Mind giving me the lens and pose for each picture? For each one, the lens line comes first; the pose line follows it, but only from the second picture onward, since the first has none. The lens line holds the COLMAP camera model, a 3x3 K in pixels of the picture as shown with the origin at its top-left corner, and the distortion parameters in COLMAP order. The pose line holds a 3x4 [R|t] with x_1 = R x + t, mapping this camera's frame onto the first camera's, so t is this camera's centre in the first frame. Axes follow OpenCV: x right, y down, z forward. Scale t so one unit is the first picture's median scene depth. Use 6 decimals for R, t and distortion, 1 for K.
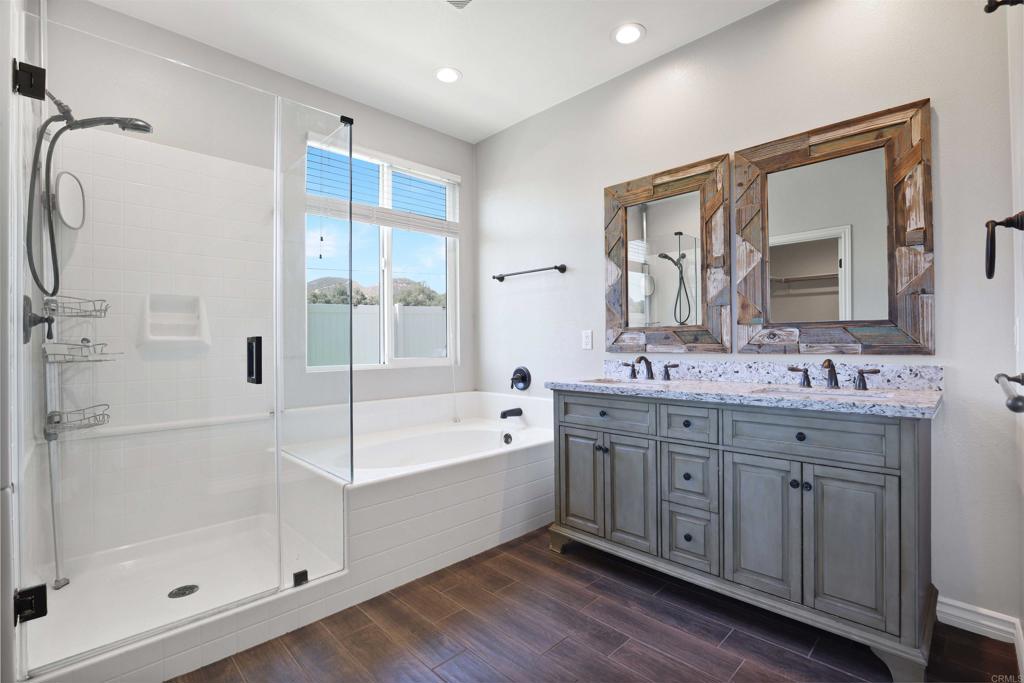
lens RADIAL K [[486.8, 0, 513.7], [0, 486.8, 342.2], [0, 0, 1]] dist [-0.027217, 0.001845]
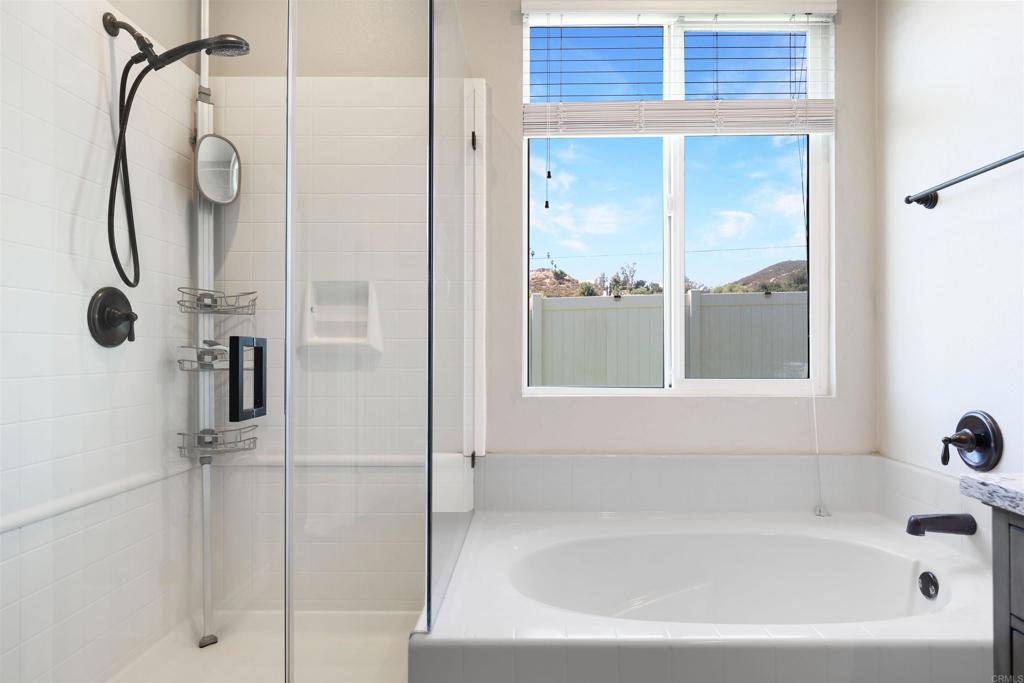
lens RADIAL K [[630.0, 0, 513.8], [0, 630.0, 348.2], [0, 0, 1]] dist [-0.002903, 0.001722]
pose [[0.709516, 0.009306, -0.704628, 0.124112], [-0.004948, 0.999954, 0.008224, -0.004662], [0.704672, -0.002349, 0.709529, 0.417048]]
